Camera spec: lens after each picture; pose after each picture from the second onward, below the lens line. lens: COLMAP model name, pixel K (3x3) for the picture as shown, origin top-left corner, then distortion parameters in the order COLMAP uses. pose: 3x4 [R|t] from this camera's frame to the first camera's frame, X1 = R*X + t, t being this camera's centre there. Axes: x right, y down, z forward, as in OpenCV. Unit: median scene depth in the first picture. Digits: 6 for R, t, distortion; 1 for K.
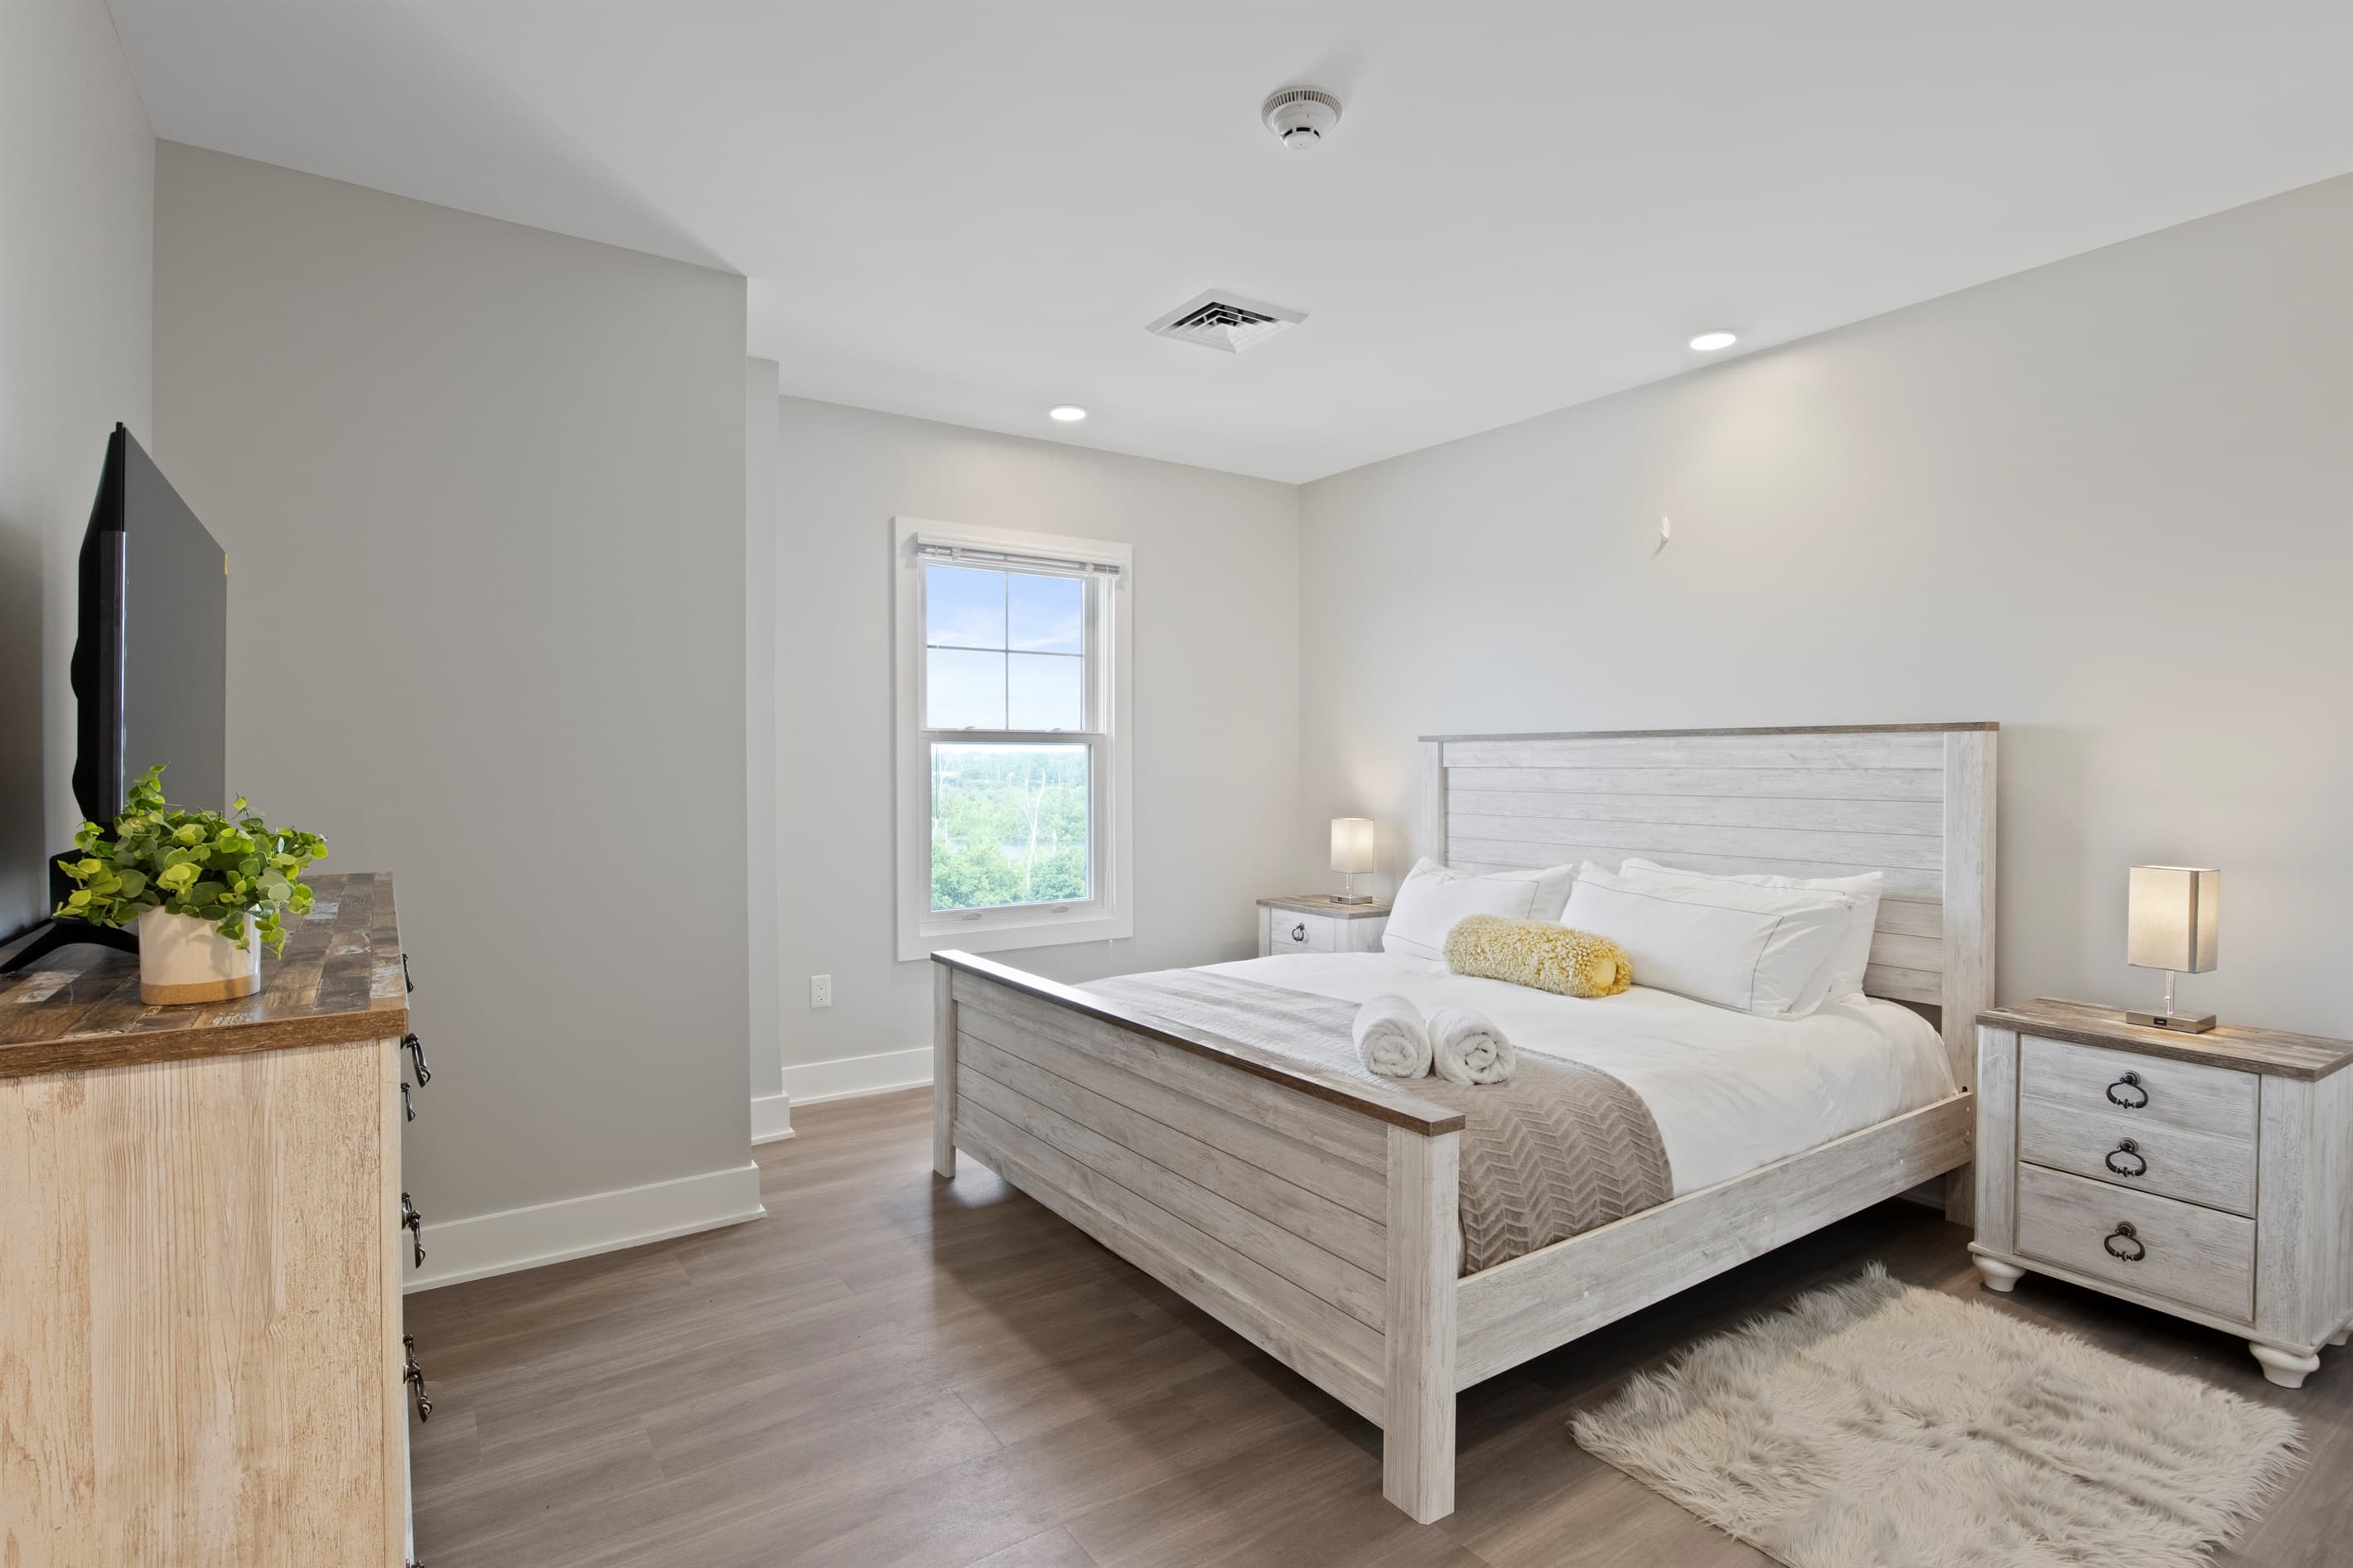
lens RADIAL K [[1177.7, 0, 1187.9], [0, 1177.7, 780.6], [0, 0, 1]] dist [-0.001184, 0.000380]
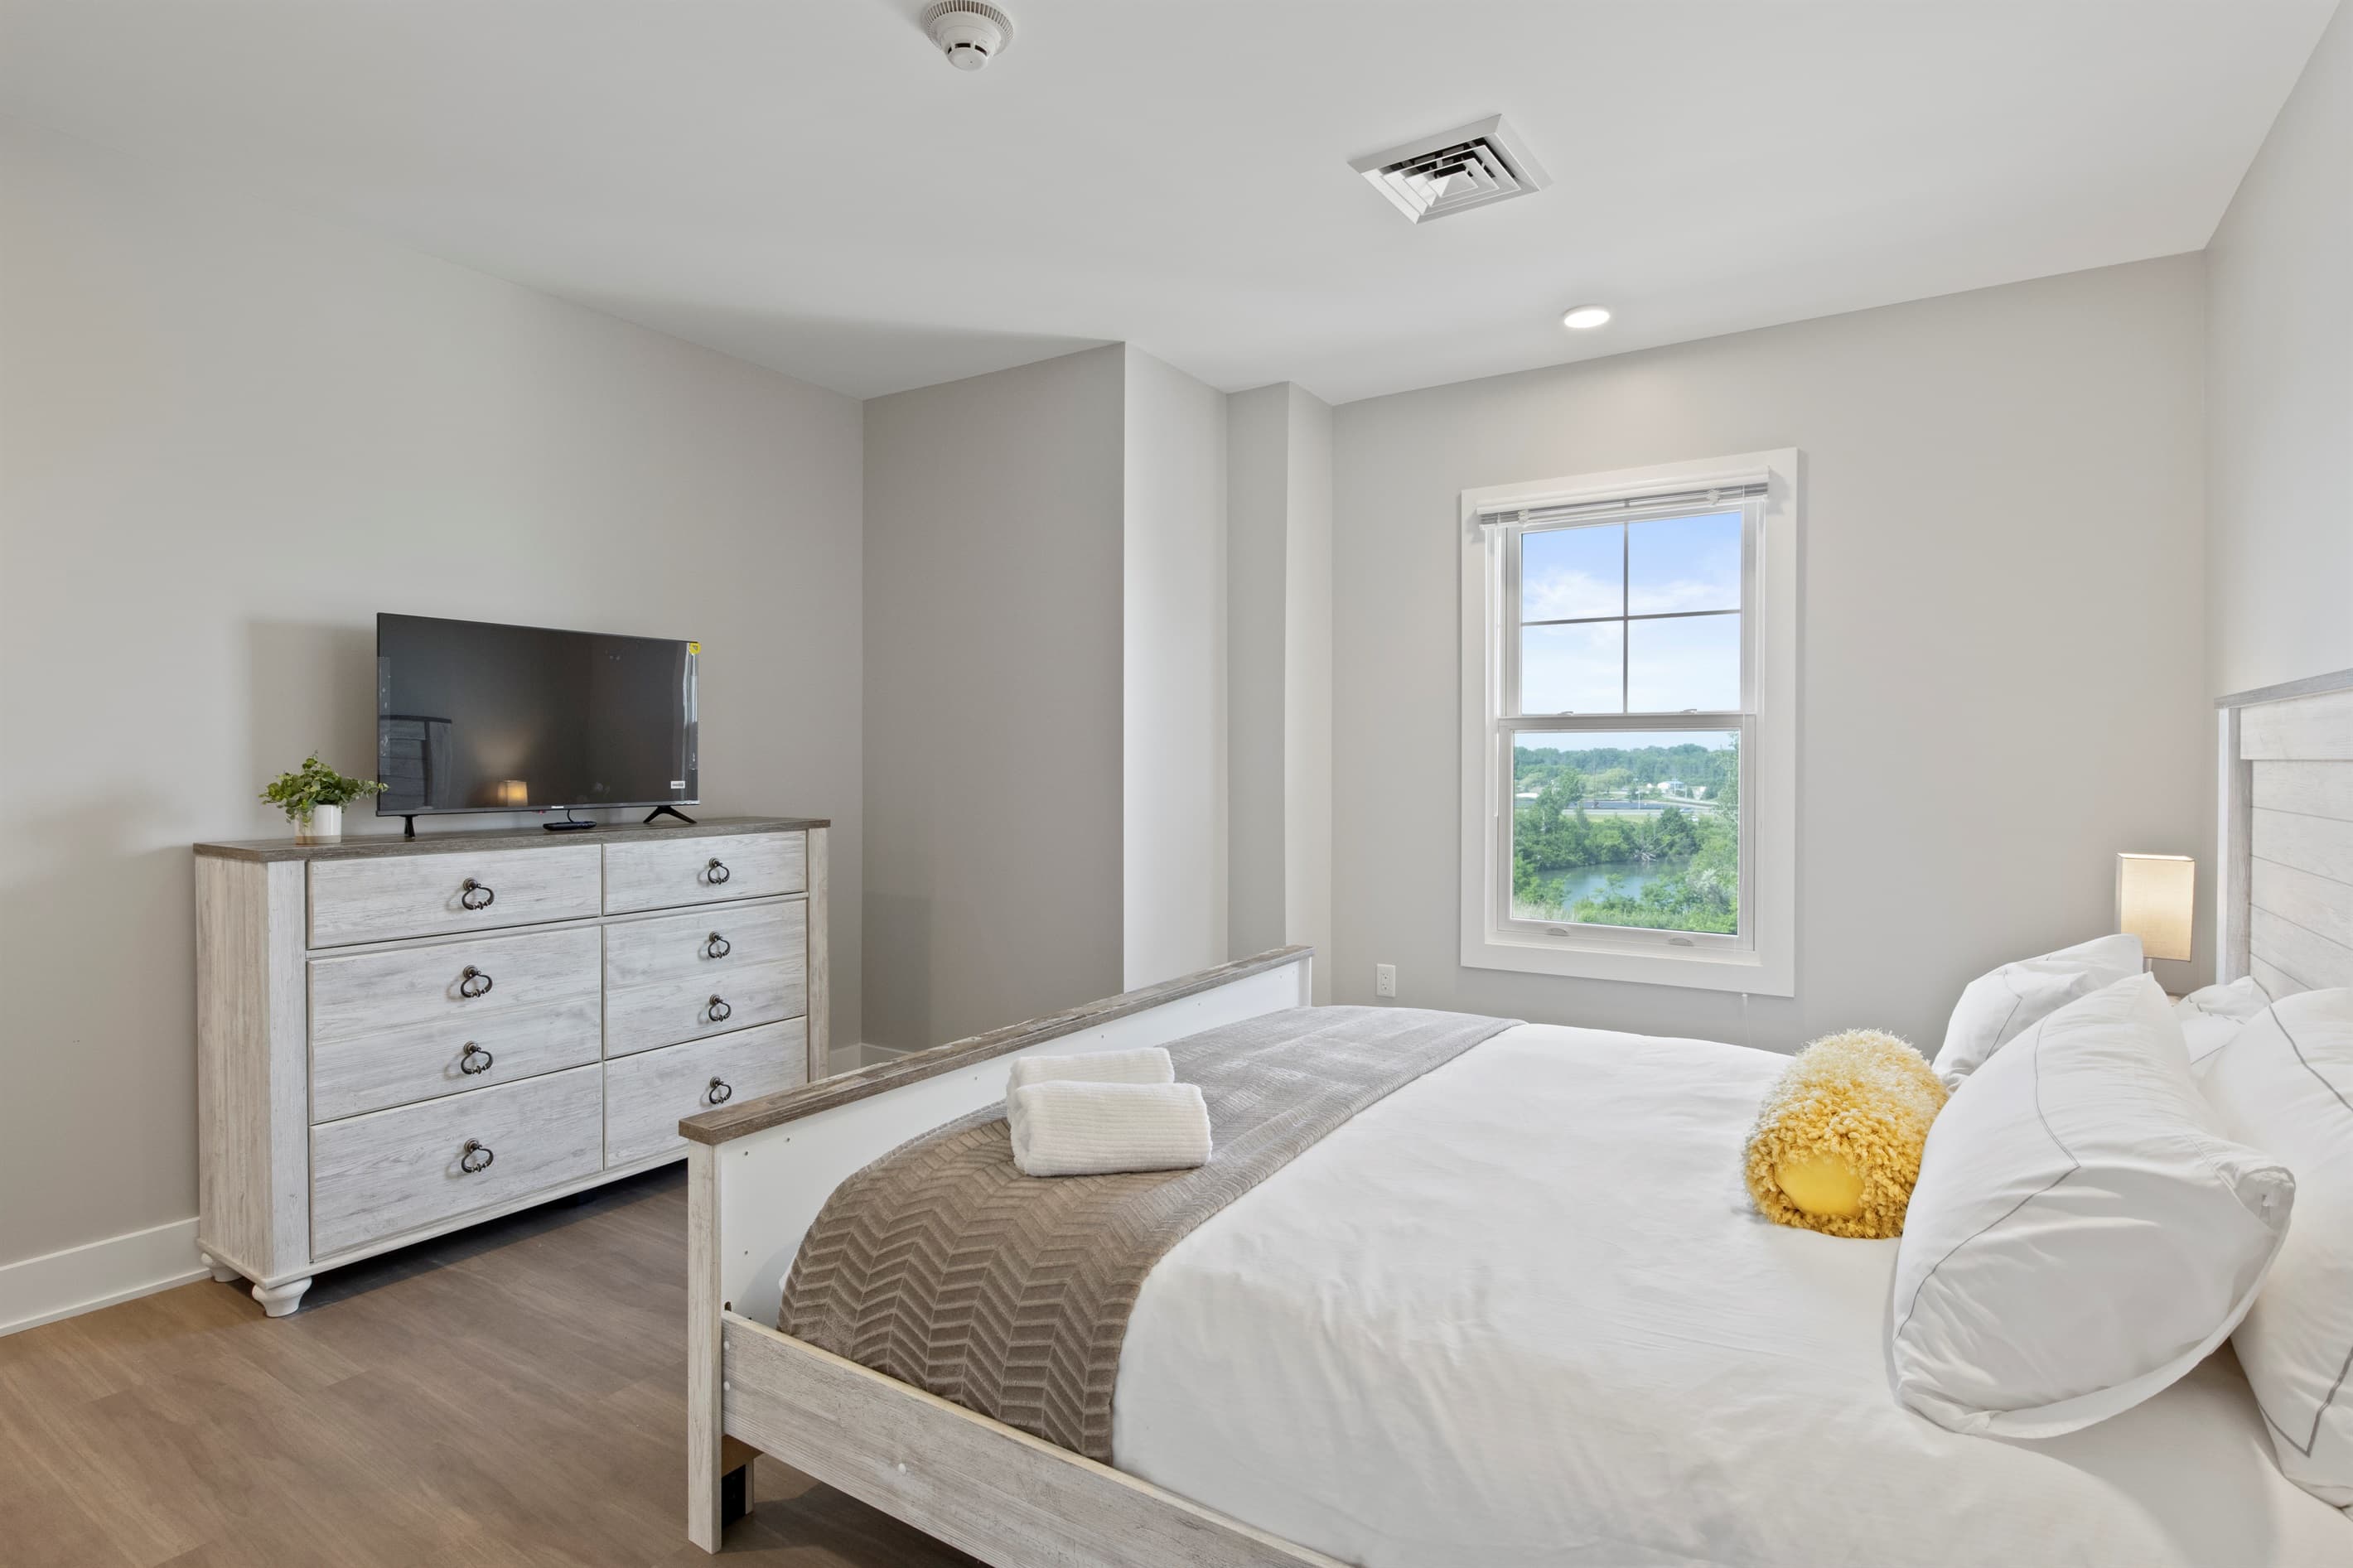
lens RADIAL K [[1177.7, 0, 1187.9], [0, 1177.7, 780.6], [0, 0, 1]] dist [-0.001184, 0.000380]
pose [[0.370300, 0.019463, -0.928708, 0.646031], [-0.016301, 0.999763, 0.014453, -0.003862], [0.928769, 0.009786, 0.370529, 0.532139]]
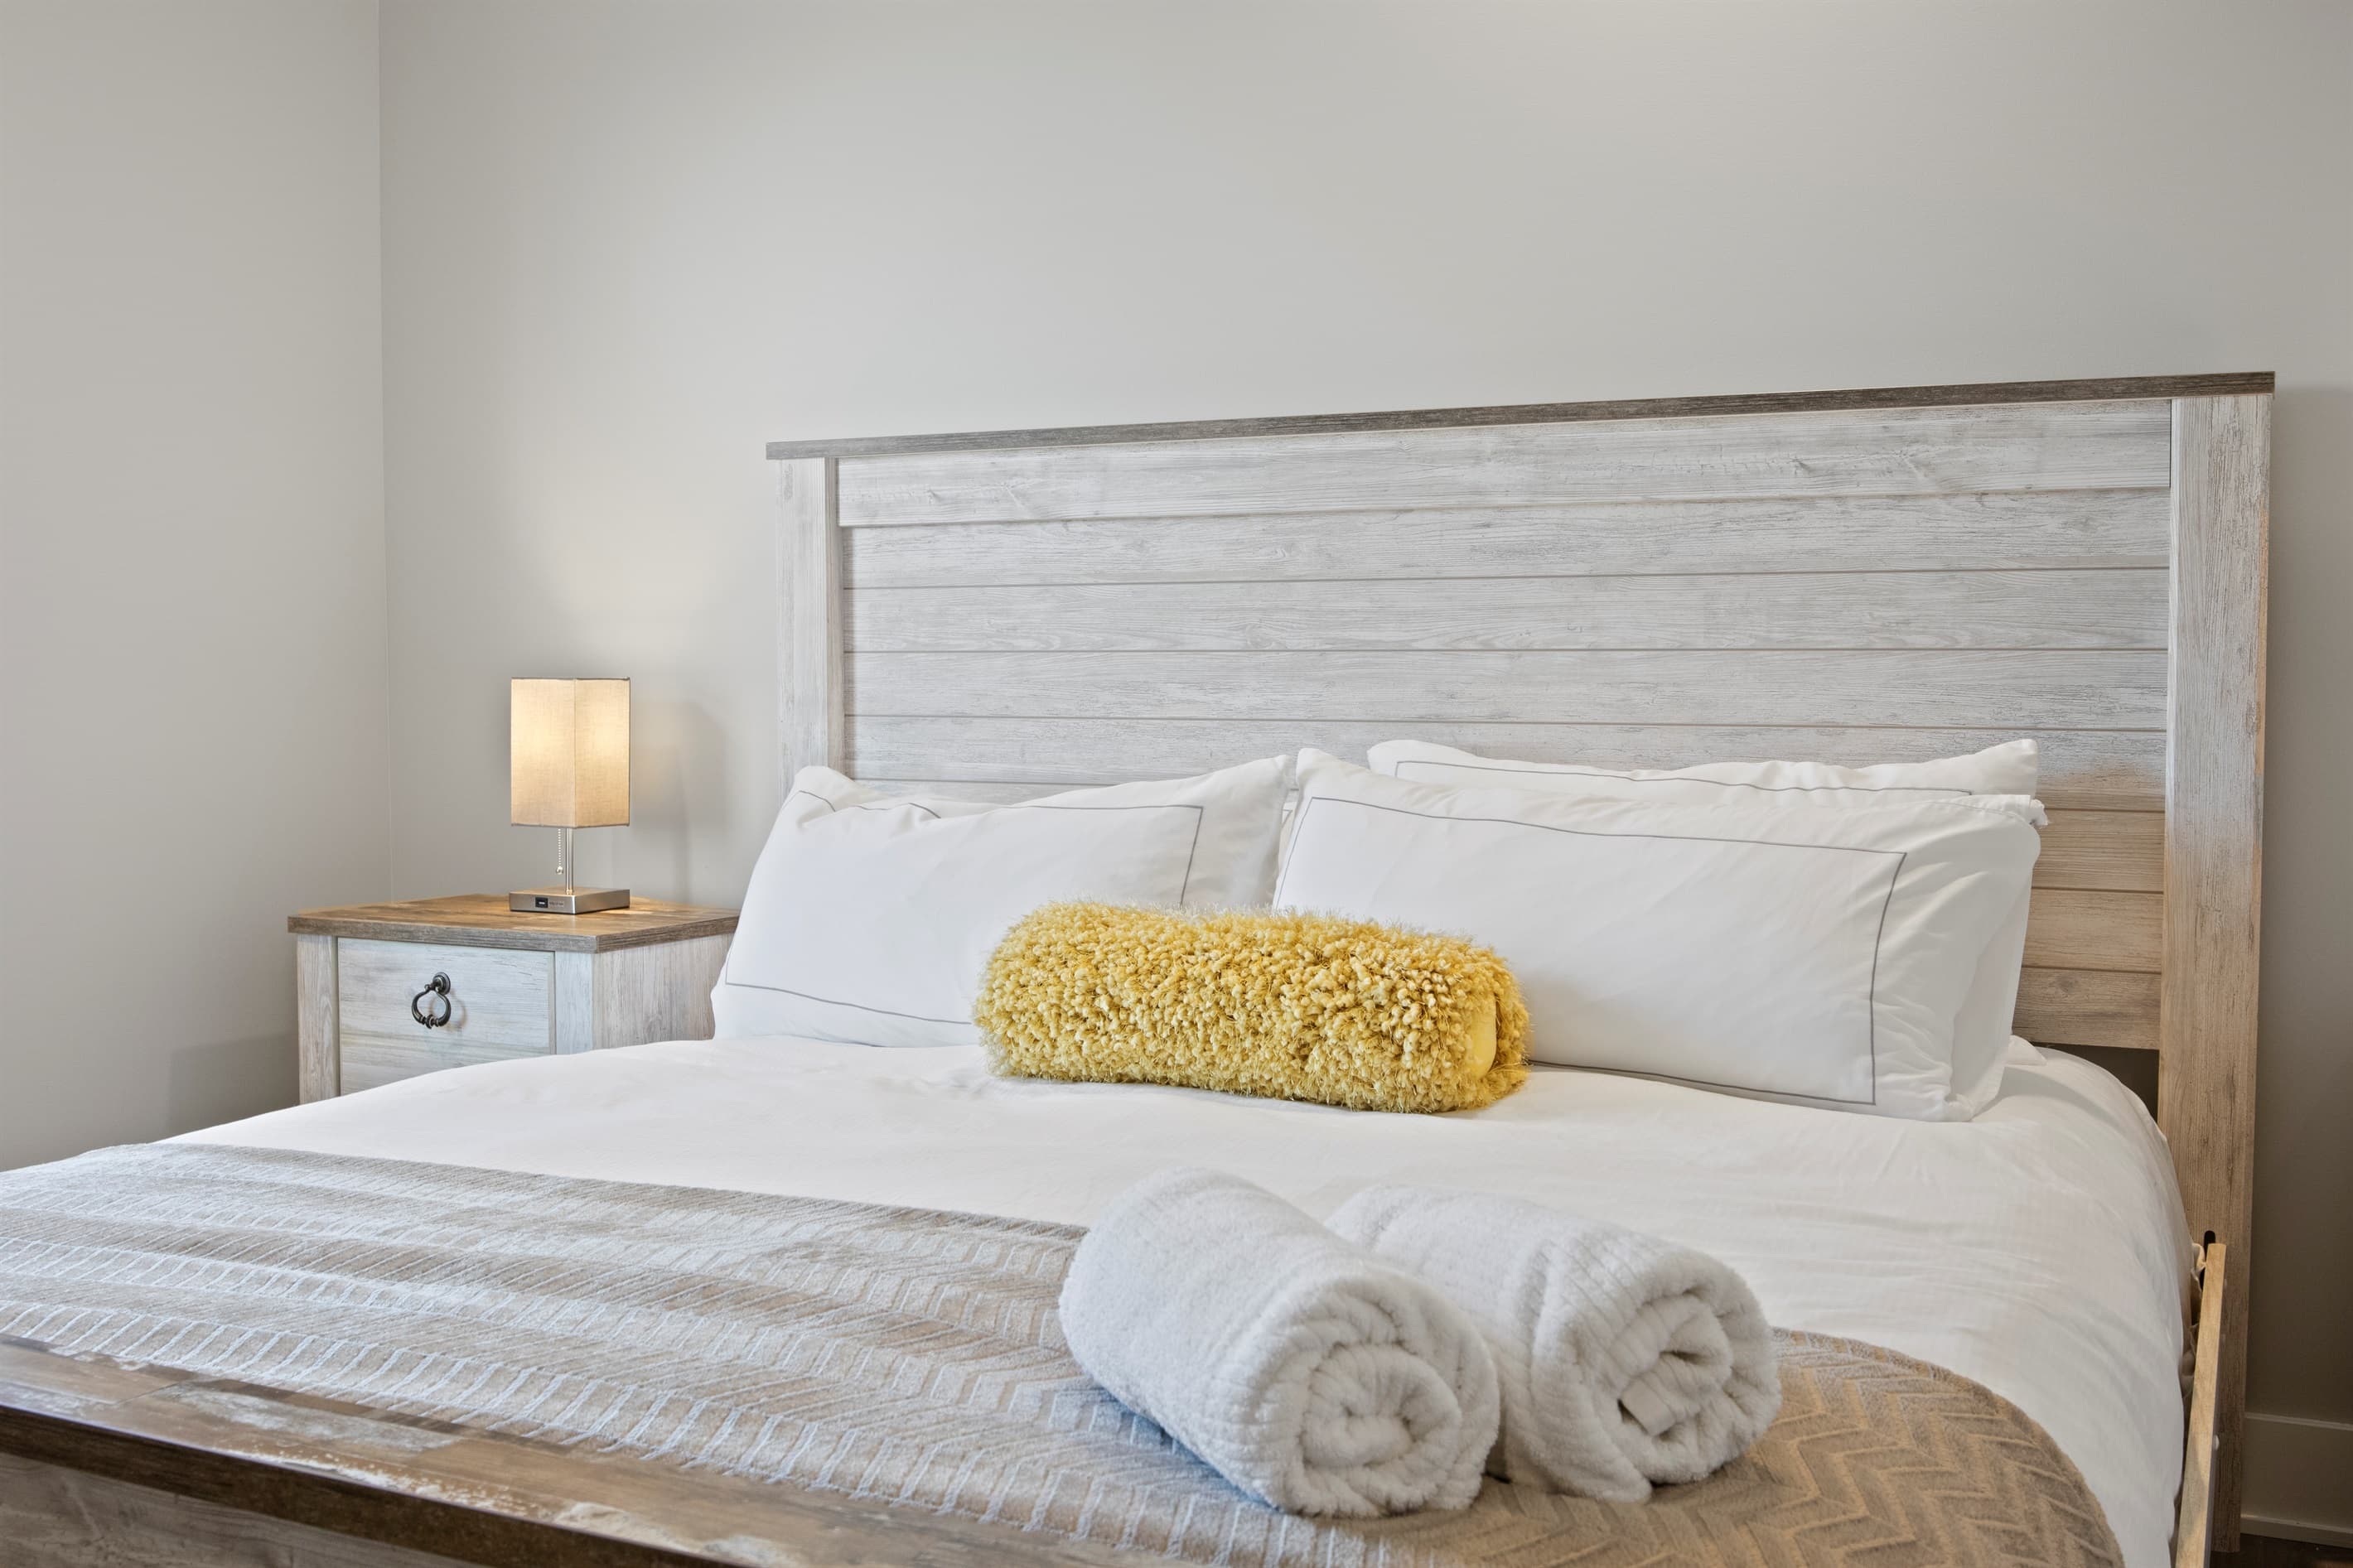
lens RADIAL K [[2286.4, 0, 1176.5], [0, 2286.4, 784.0], [0, 0, 1]] dist [-0.044866, 0.000052]
pose [[0.869638, -0.024797, 0.493066, -0.058430], [0.007765, 0.999301, 0.036561, 0.055763], [-0.493628, -0.027966, 0.869223, 0.412663]]
